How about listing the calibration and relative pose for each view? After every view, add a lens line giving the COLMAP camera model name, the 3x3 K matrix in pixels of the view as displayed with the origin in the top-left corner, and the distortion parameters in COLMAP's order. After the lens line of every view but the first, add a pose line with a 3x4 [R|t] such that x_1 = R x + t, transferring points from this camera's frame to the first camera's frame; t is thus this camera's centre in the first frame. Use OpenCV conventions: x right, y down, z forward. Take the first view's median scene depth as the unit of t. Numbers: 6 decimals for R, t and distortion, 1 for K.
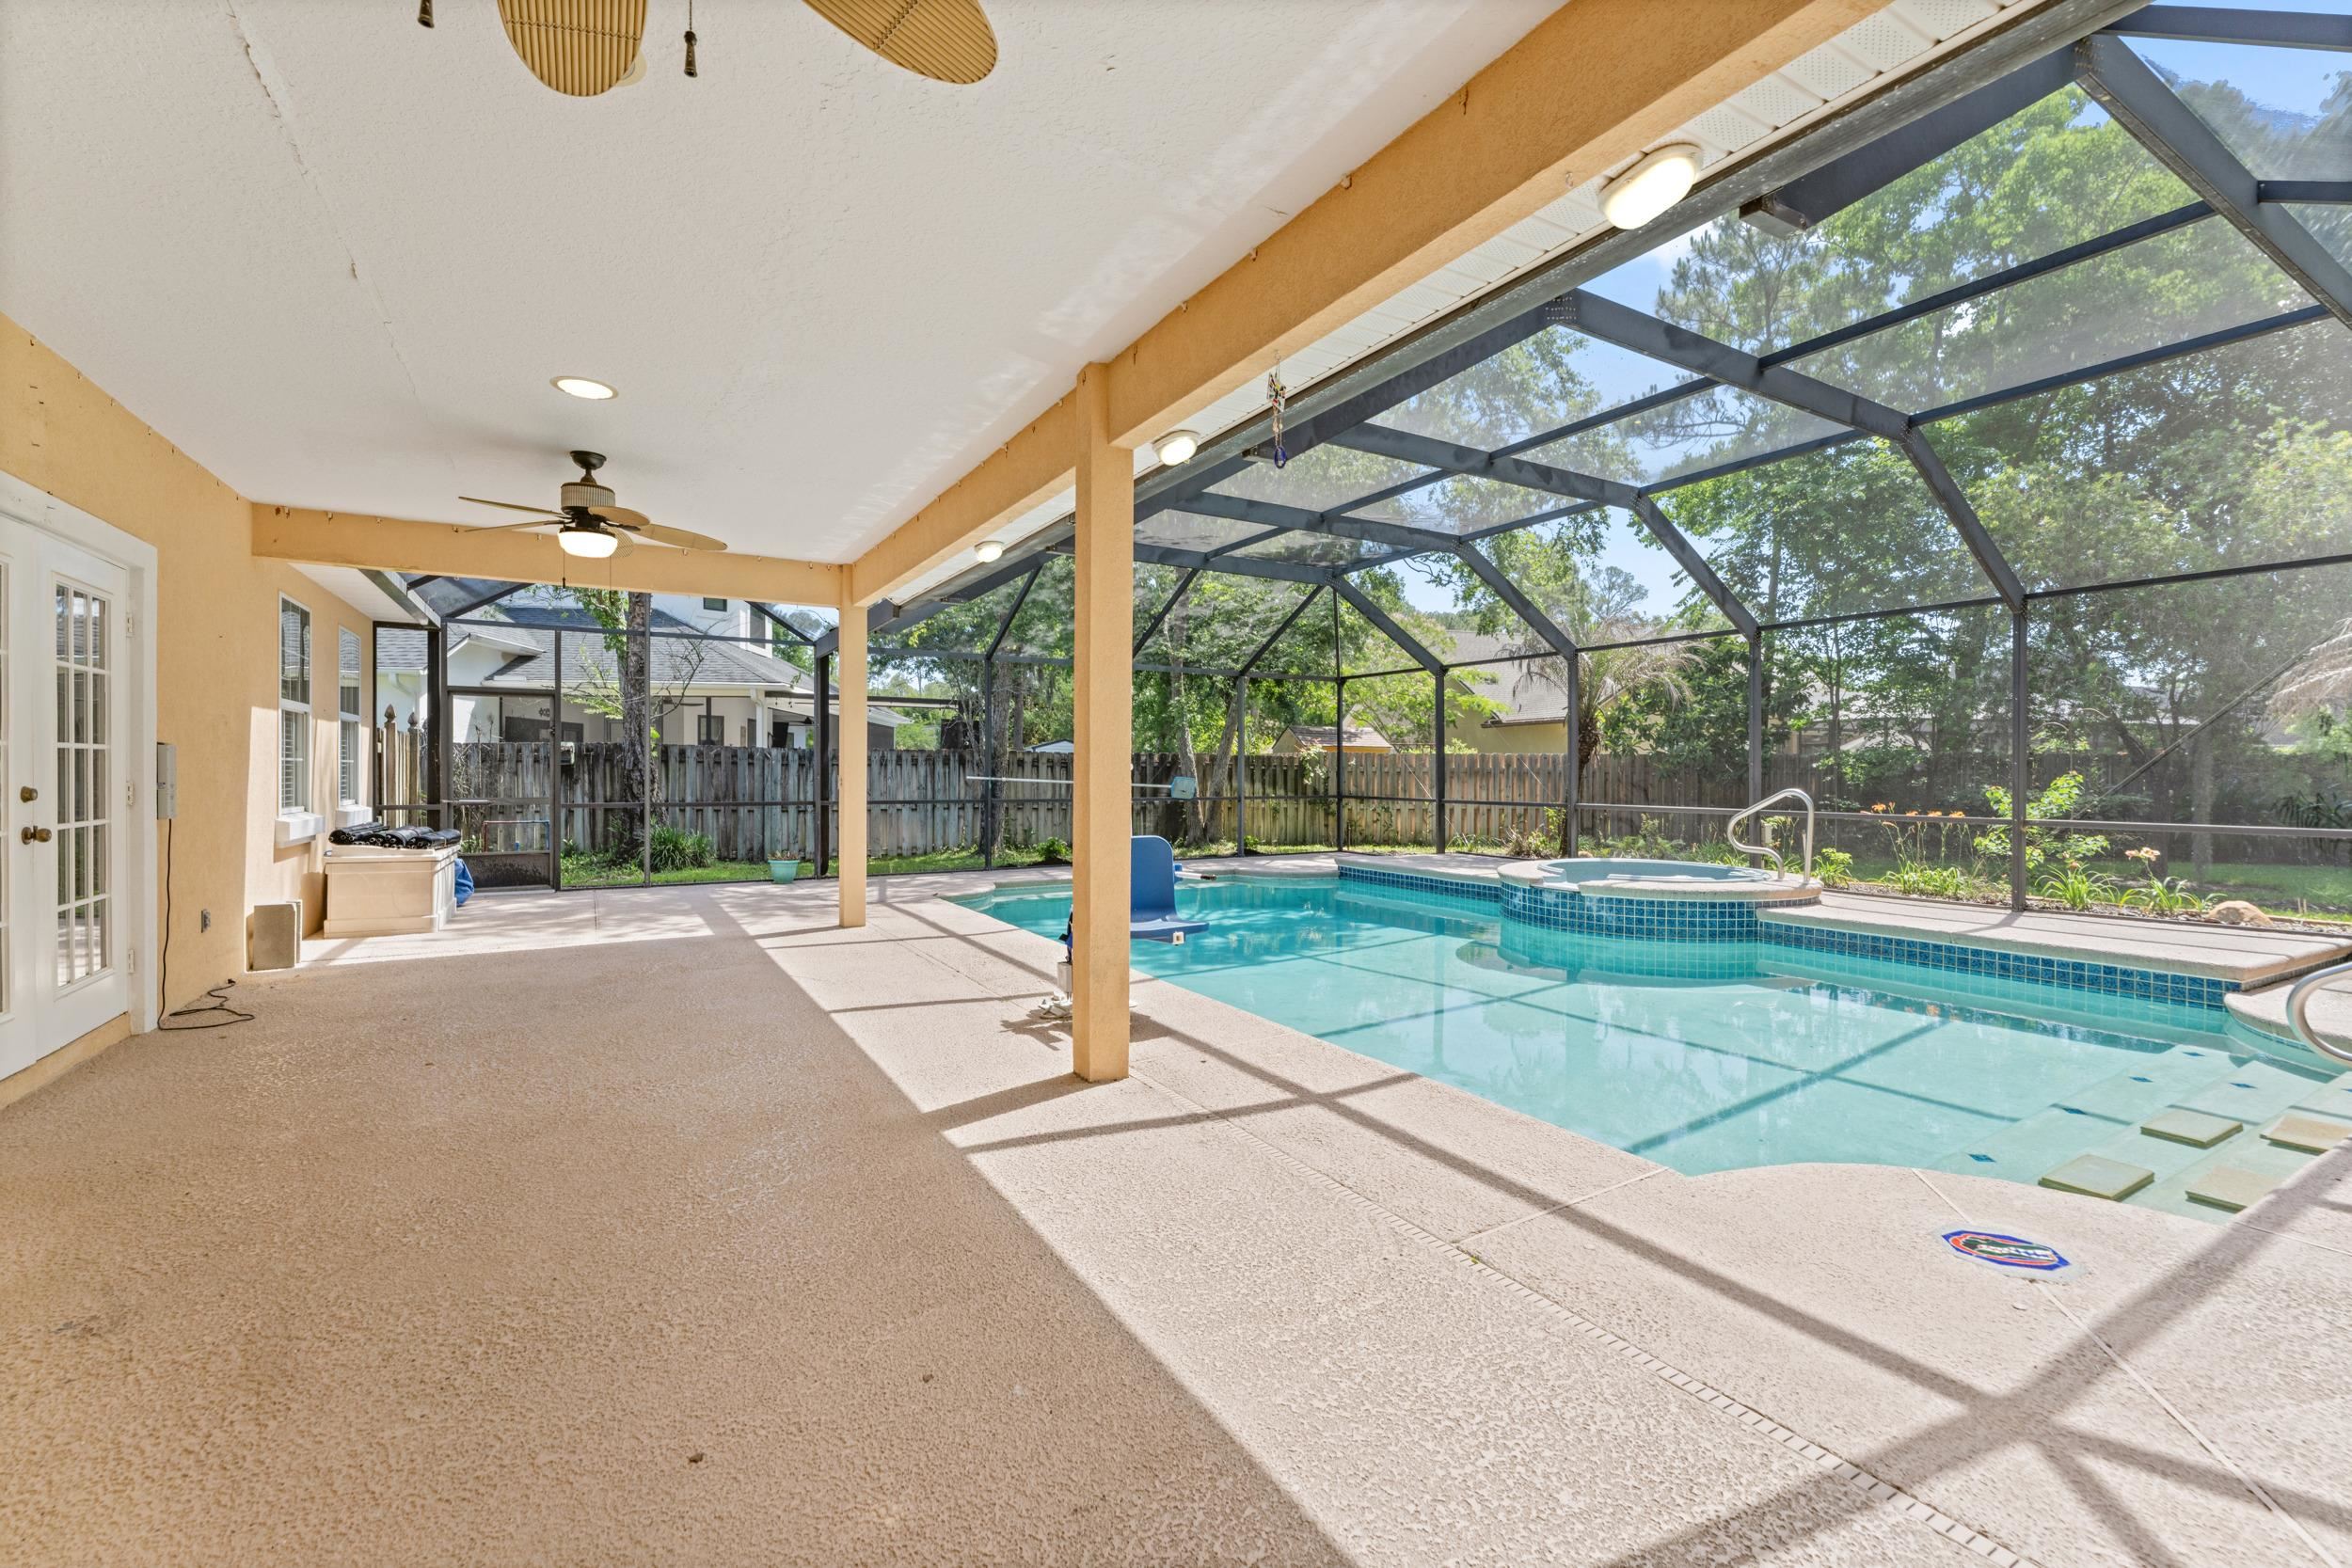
lens RADIAL K [[991.1, 0, 1165.0], [0, 991.1, 778.5], [0, 0, 1]] dist [-0.008085, 0.001157]
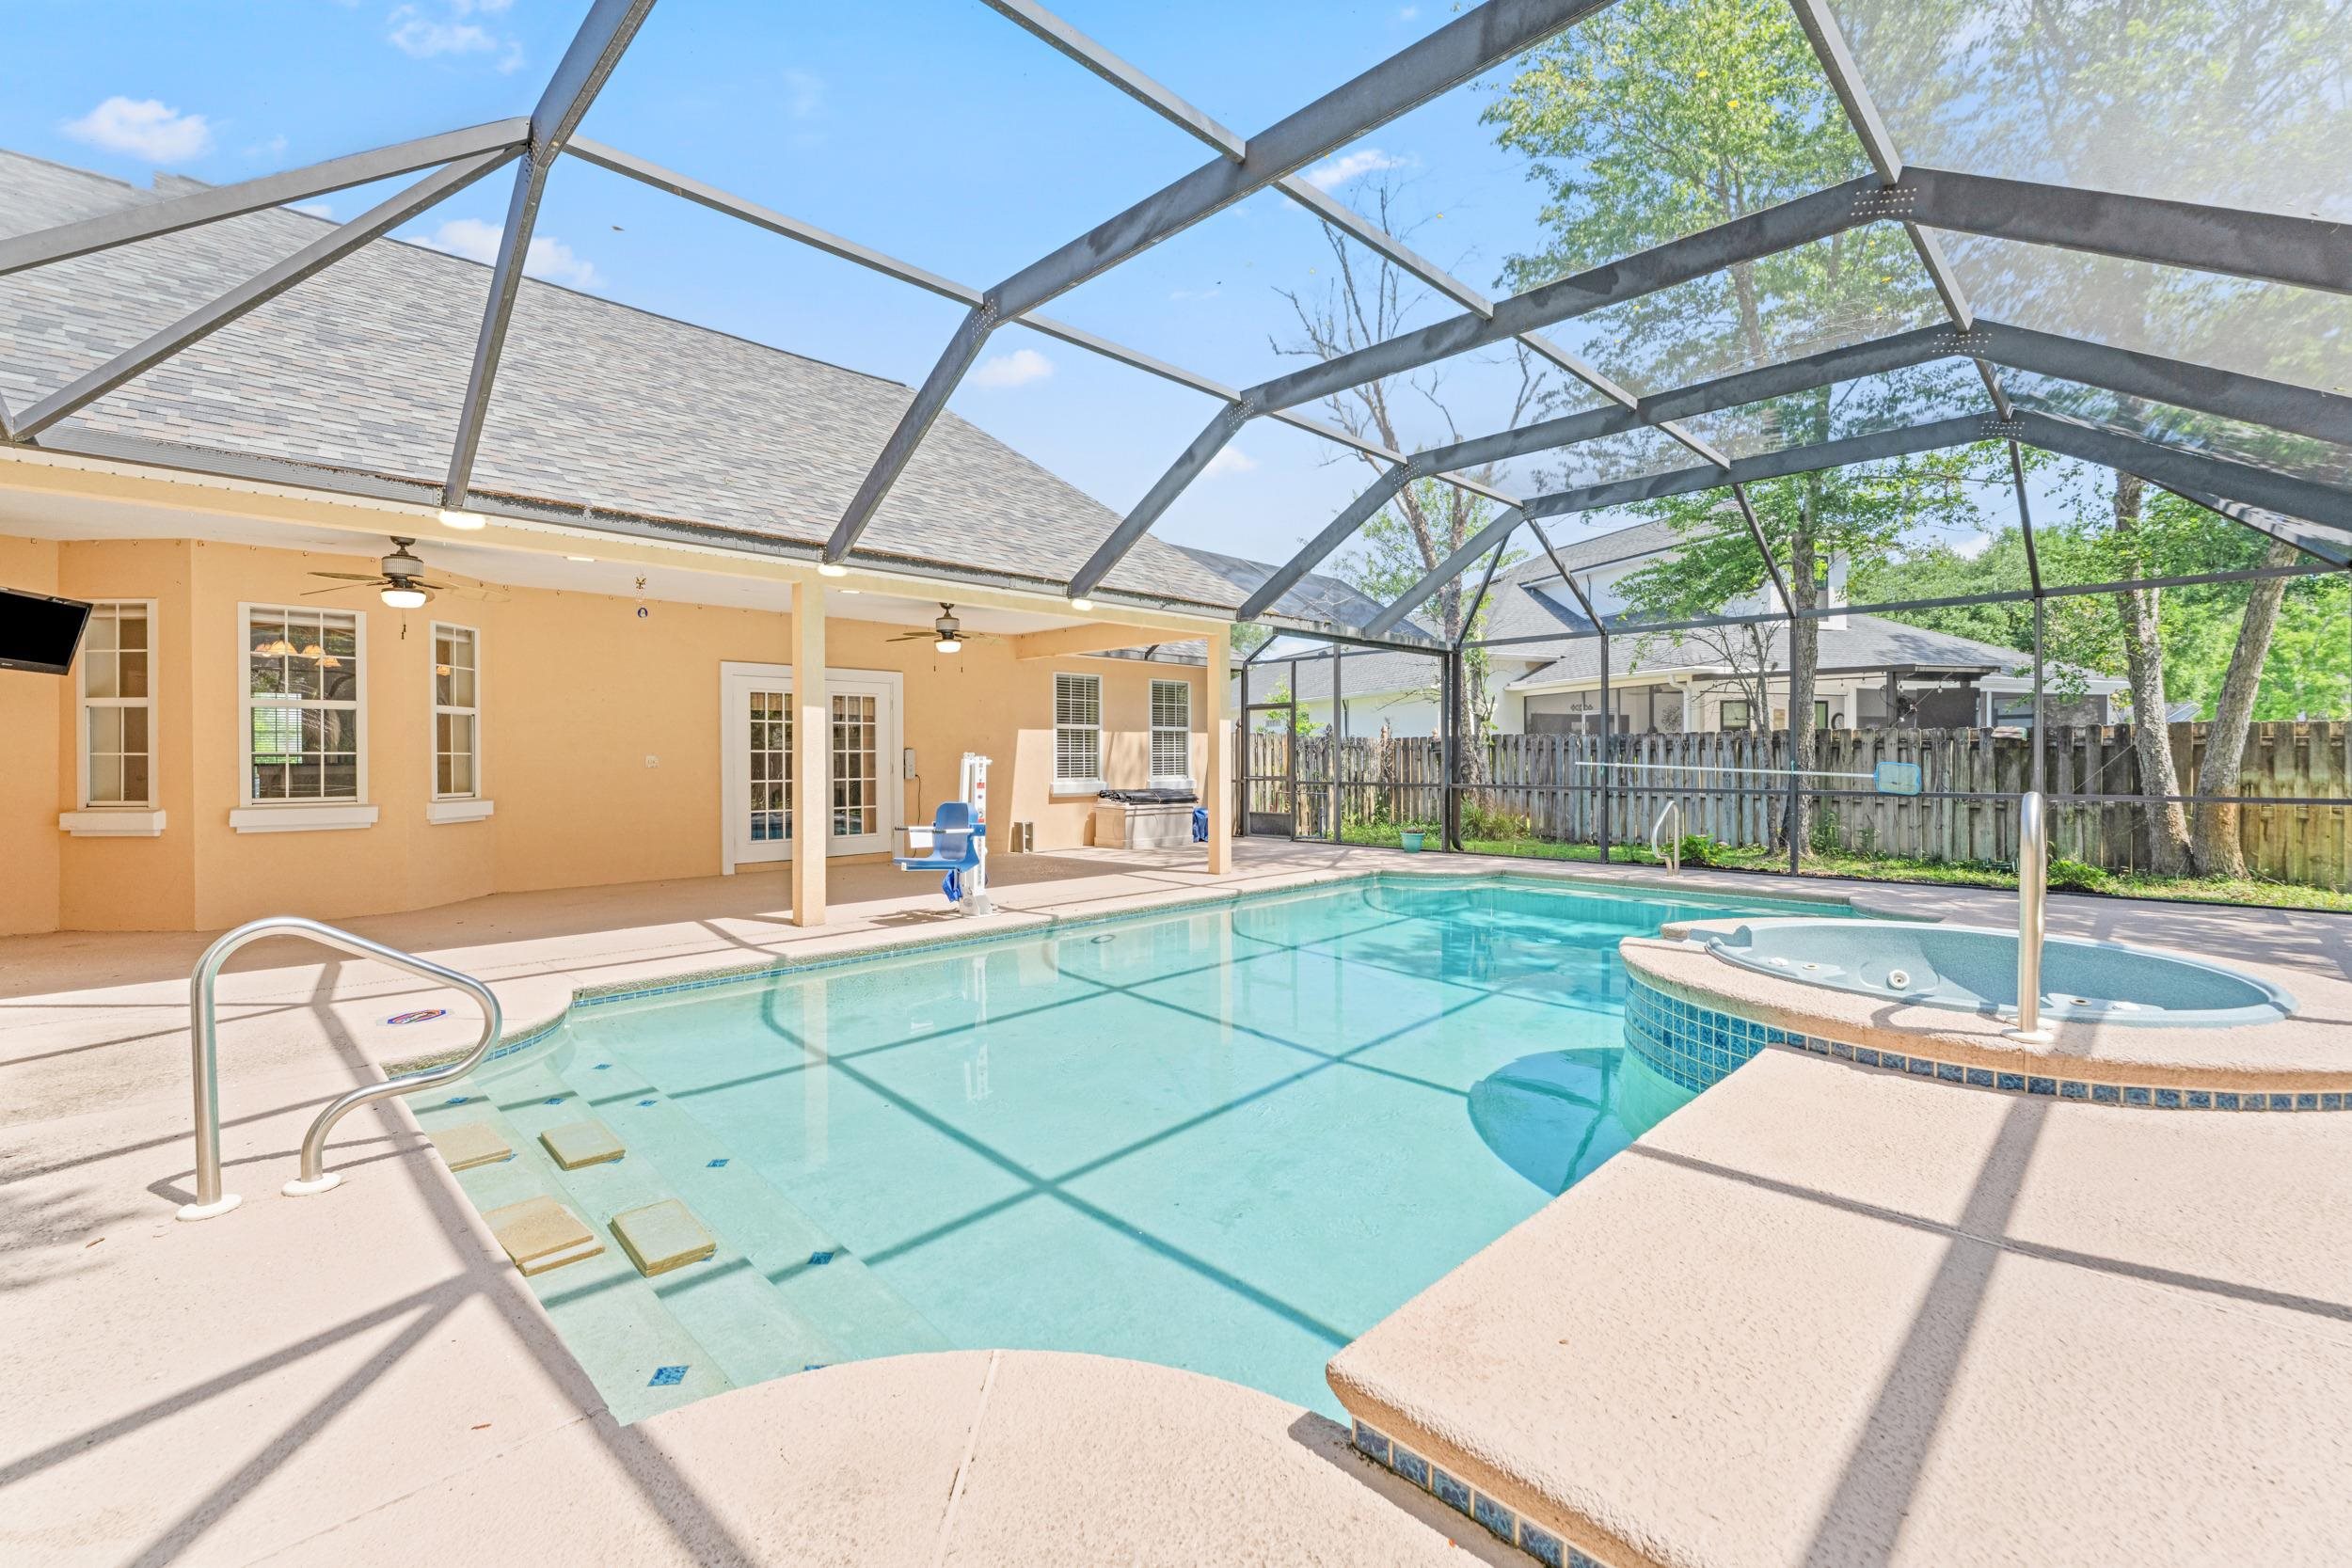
lens RADIAL K [[991.1, 0, 1174.8], [0, 991.1, 767.5], [0, 0, 1]] dist [-0.008085, 0.001157]
pose [[0.256588, 0.003975, -0.966513, 0.490876], [-0.001194, 0.999992, 0.003796, -0.000043], [0.966520, 0.000180, 0.256591, 0.308666]]
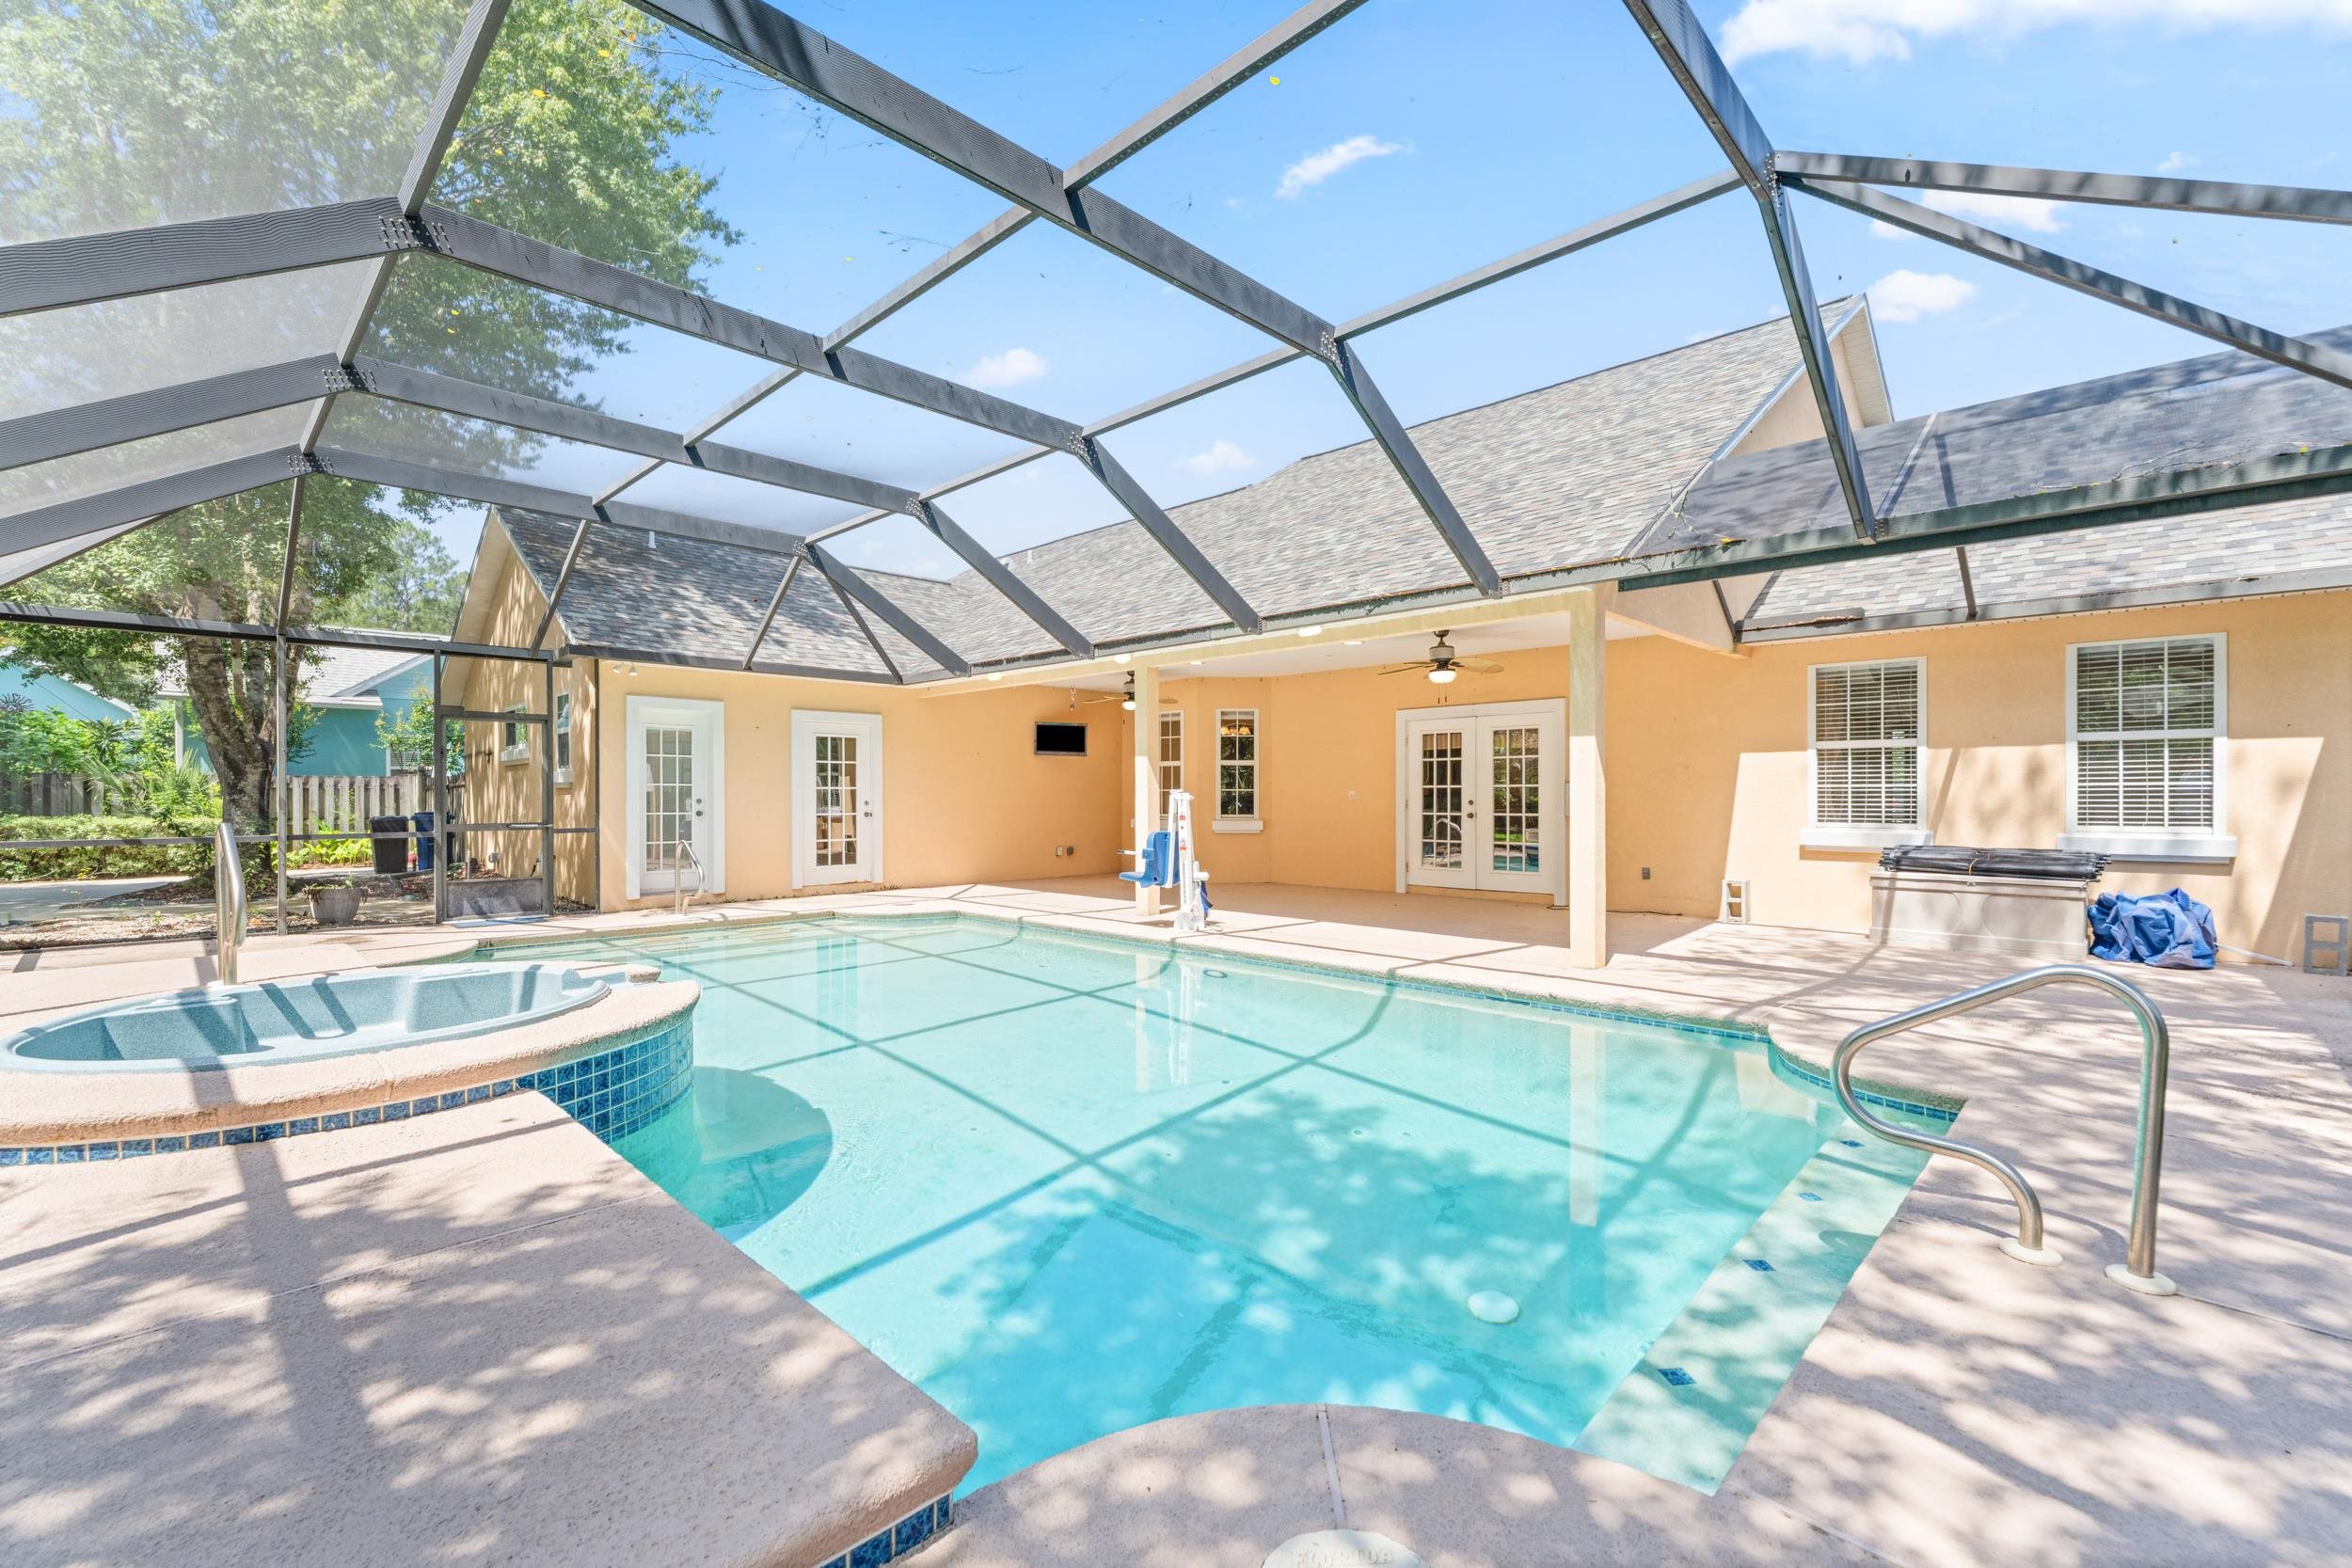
lens RADIAL K [[991.1, 0, 1187.9], [0, 991.1, 794.2], [0, 0, 1]] dist [-0.008085, 0.001157]
pose [[-0.962880, -0.002736, -0.269915, 0.135808], [-0.003744, 0.999988, 0.003217, -0.004414], [0.269903, 0.004108, -0.962879, 0.903226]]
